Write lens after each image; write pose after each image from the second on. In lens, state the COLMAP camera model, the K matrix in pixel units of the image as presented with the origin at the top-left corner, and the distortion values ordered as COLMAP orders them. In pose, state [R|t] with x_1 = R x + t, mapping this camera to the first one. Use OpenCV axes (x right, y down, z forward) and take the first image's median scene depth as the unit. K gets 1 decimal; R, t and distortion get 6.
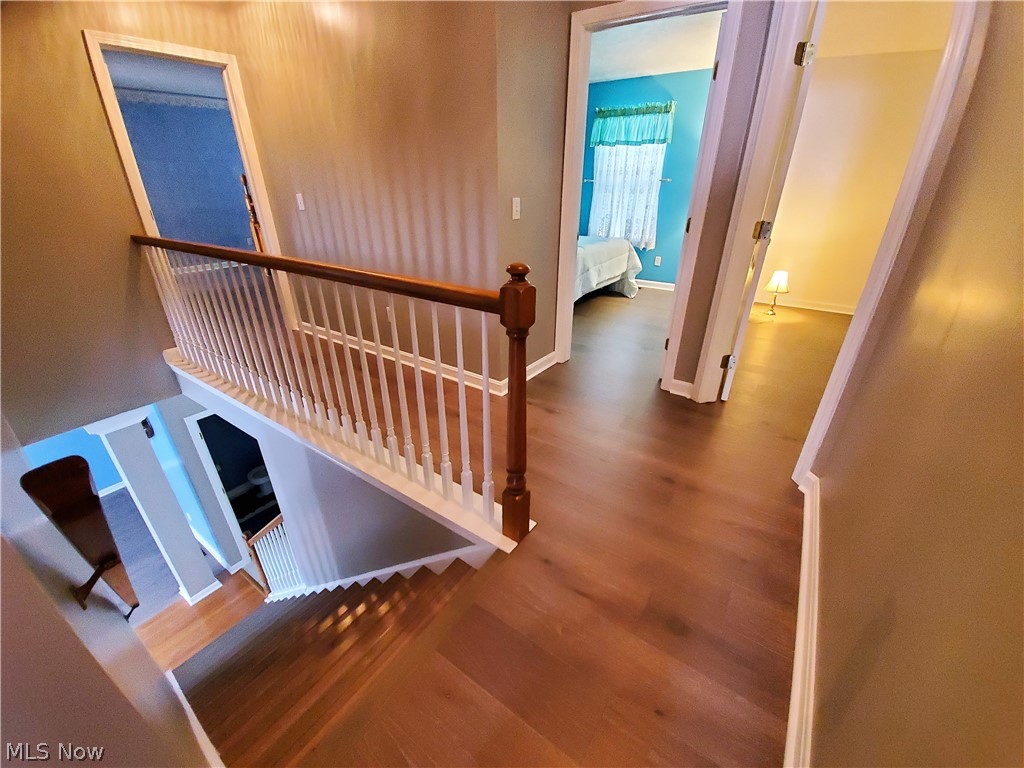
lens RADIAL K [[410.0, 0, 510.9], [0, 410.0, 389.9], [0, 0, 1]] dist [0.001941, -0.013905]
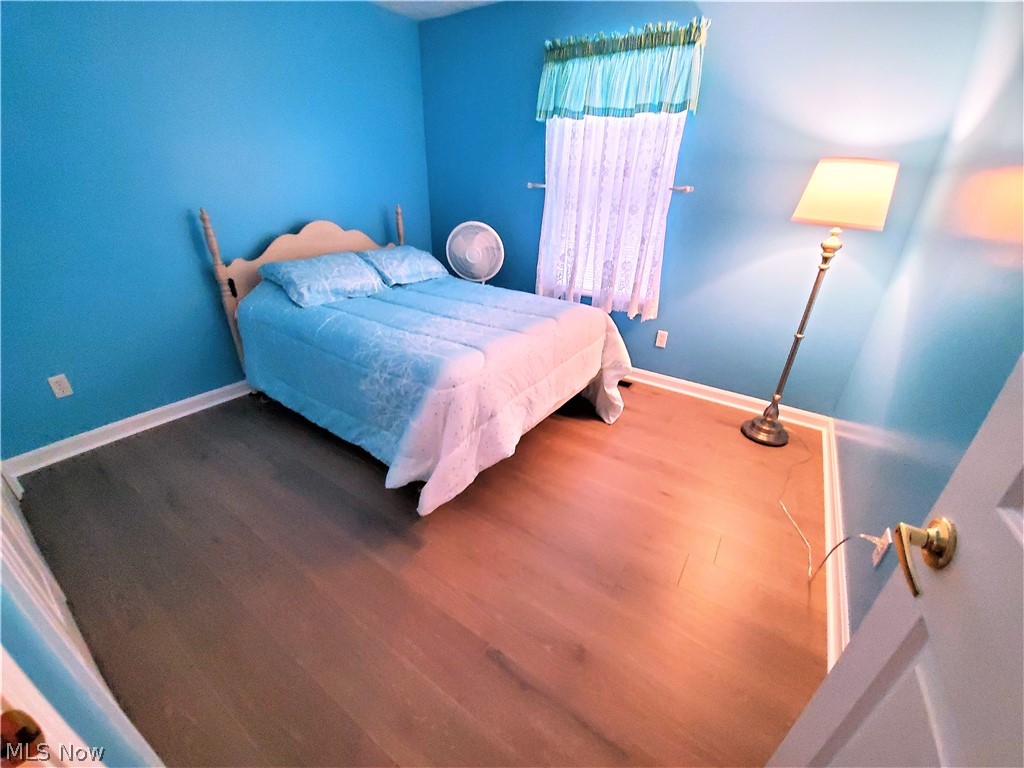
lens RADIAL K [[410.0, 0, 510.9], [0, 410.0, 389.9], [0, 0, 1]] dist [0.001941, -0.013905]
pose [[0.999647, 0.017790, 0.019737, 0.164024], [-0.017664, 0.999823, -0.006501, -0.260058], [-0.019849, 0.006150, 0.999784, 0.506843]]
